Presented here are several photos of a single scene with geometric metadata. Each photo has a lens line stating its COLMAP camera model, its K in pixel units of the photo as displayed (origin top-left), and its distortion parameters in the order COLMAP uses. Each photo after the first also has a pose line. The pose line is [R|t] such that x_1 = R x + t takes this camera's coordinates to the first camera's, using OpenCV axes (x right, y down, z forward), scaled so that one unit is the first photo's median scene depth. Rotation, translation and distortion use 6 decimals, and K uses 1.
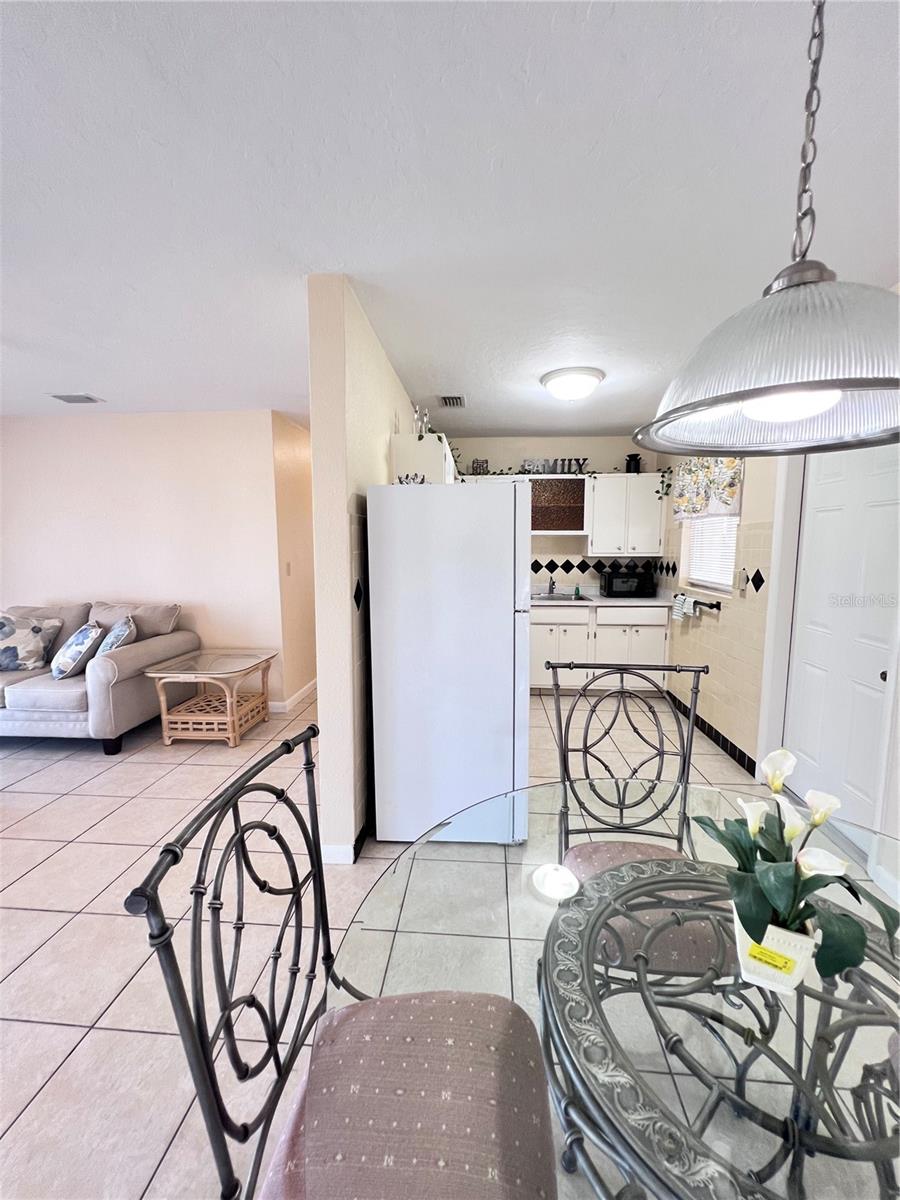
lens RADIAL K [[480.5, 0, 450.0], [0, 480.5, 600.0], [0, 0, 1]] dist [-0.001843, 0.000537]
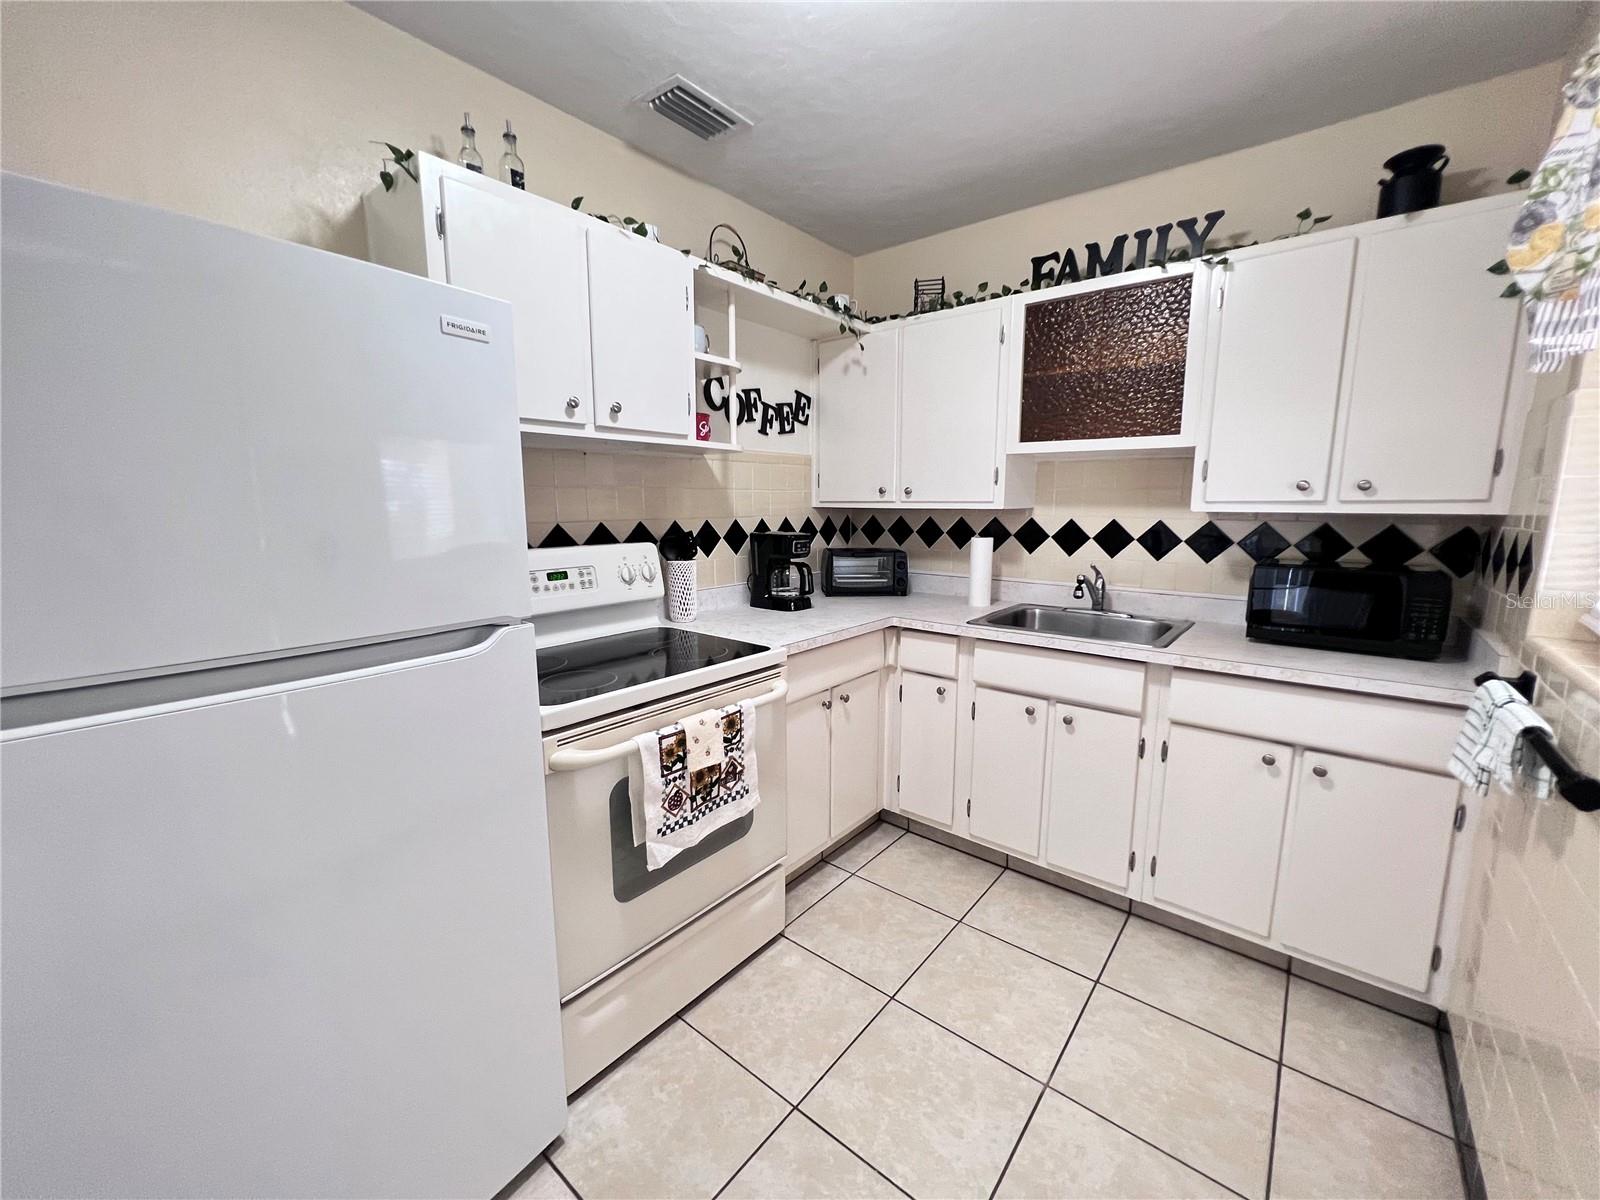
lens RADIAL K [[640.7, 0, 797.4], [0, 640.7, 597.1], [0, 0, 1]] dist [-0.001843, 0.000537]
pose [[0.817673, 0.089312, -0.568712, 0.445683], [-0.069148, 0.995977, 0.056992, -0.052934], [0.571514, -0.007276, 0.820560, 0.659882]]
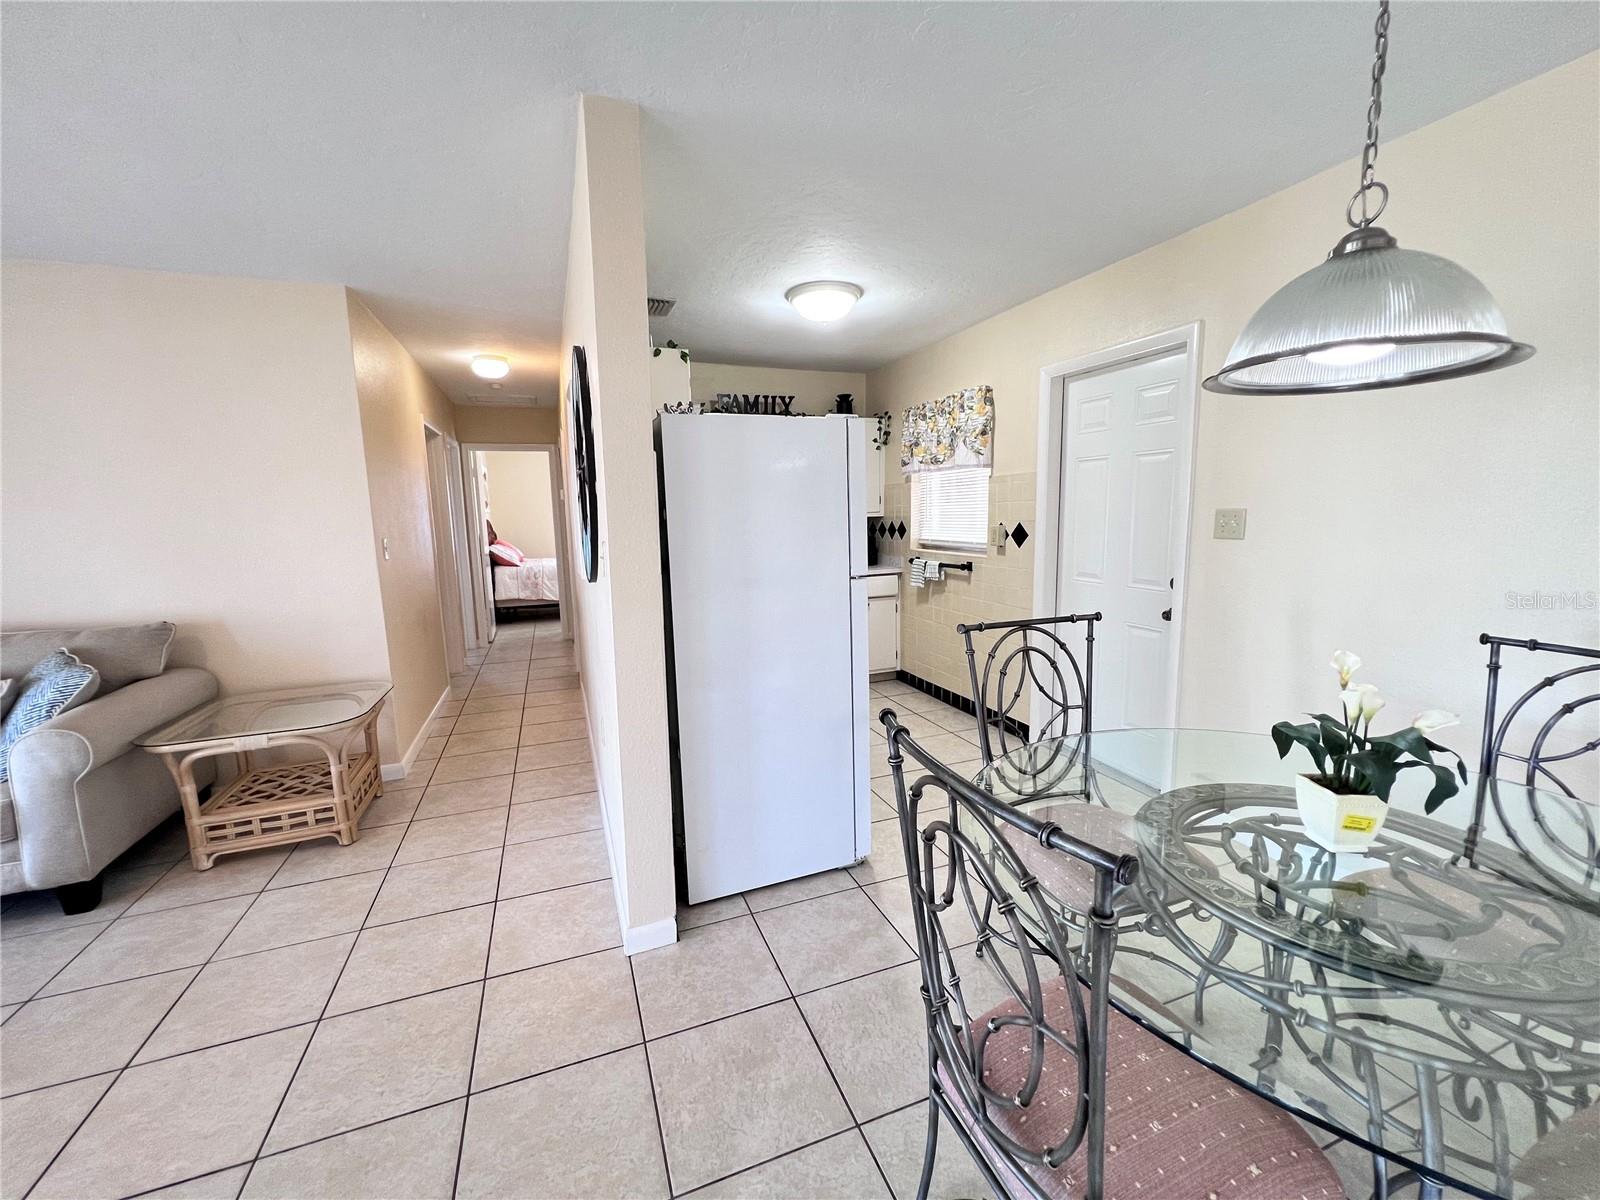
lens RADIAL K [[640.7, 0, 797.4], [0, 640.7, 597.1], [0, 0, 1]] dist [-0.001843, 0.000537]
pose [[0.906168, -0.075835, 0.416064, -0.250752], [0.069541, 0.997119, 0.030287, 0.010743], [-0.417162, 0.001488, 0.908831, 0.033669]]
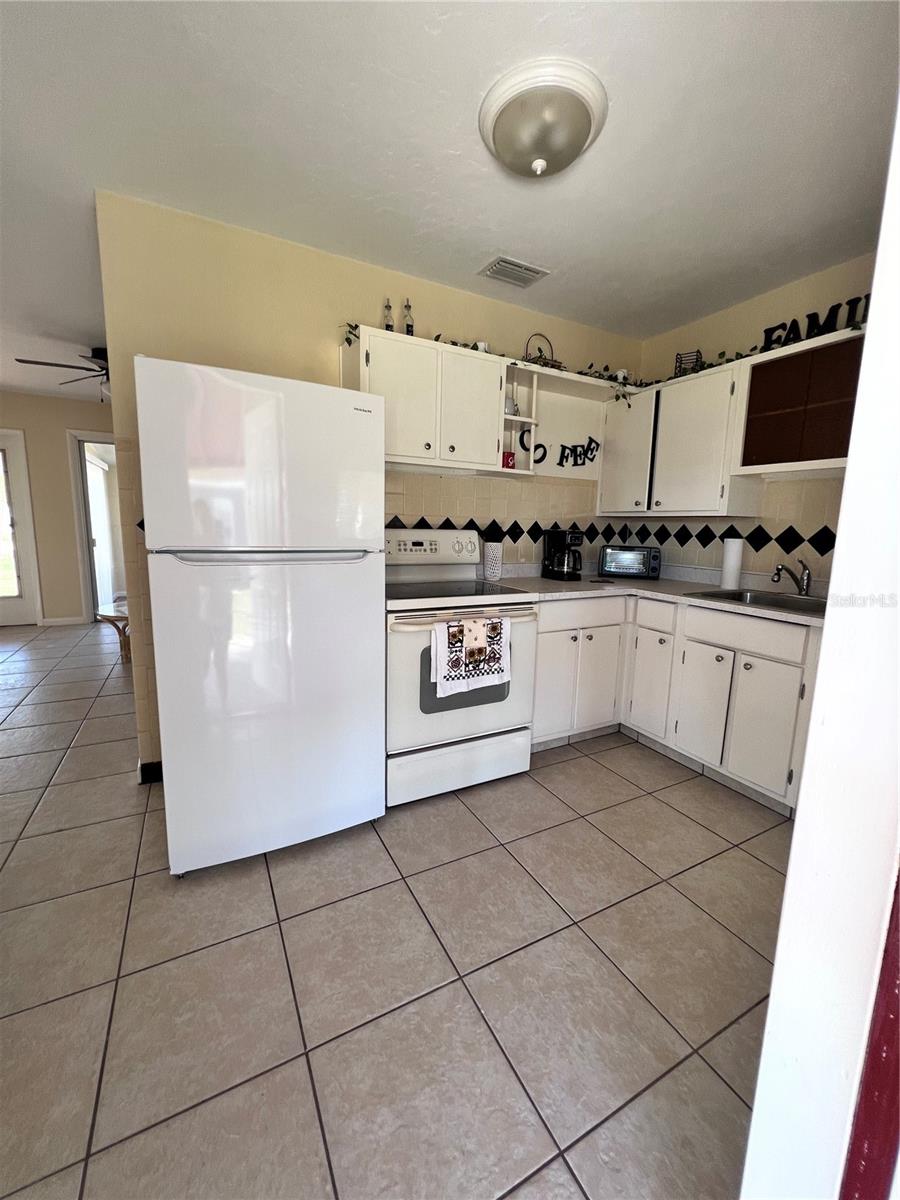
lens RADIAL K [[477.7, 0, 453.8], [0, 477.7, 596.2], [0, 0, 1]] dist [-0.001573, 0.000255]
pose [[0.536061, 0.141193, -0.832288, 0.623695], [-0.123567, 0.988418, 0.088093, -0.016450], [0.835087, 0.055620, 0.547299, 0.639932]]
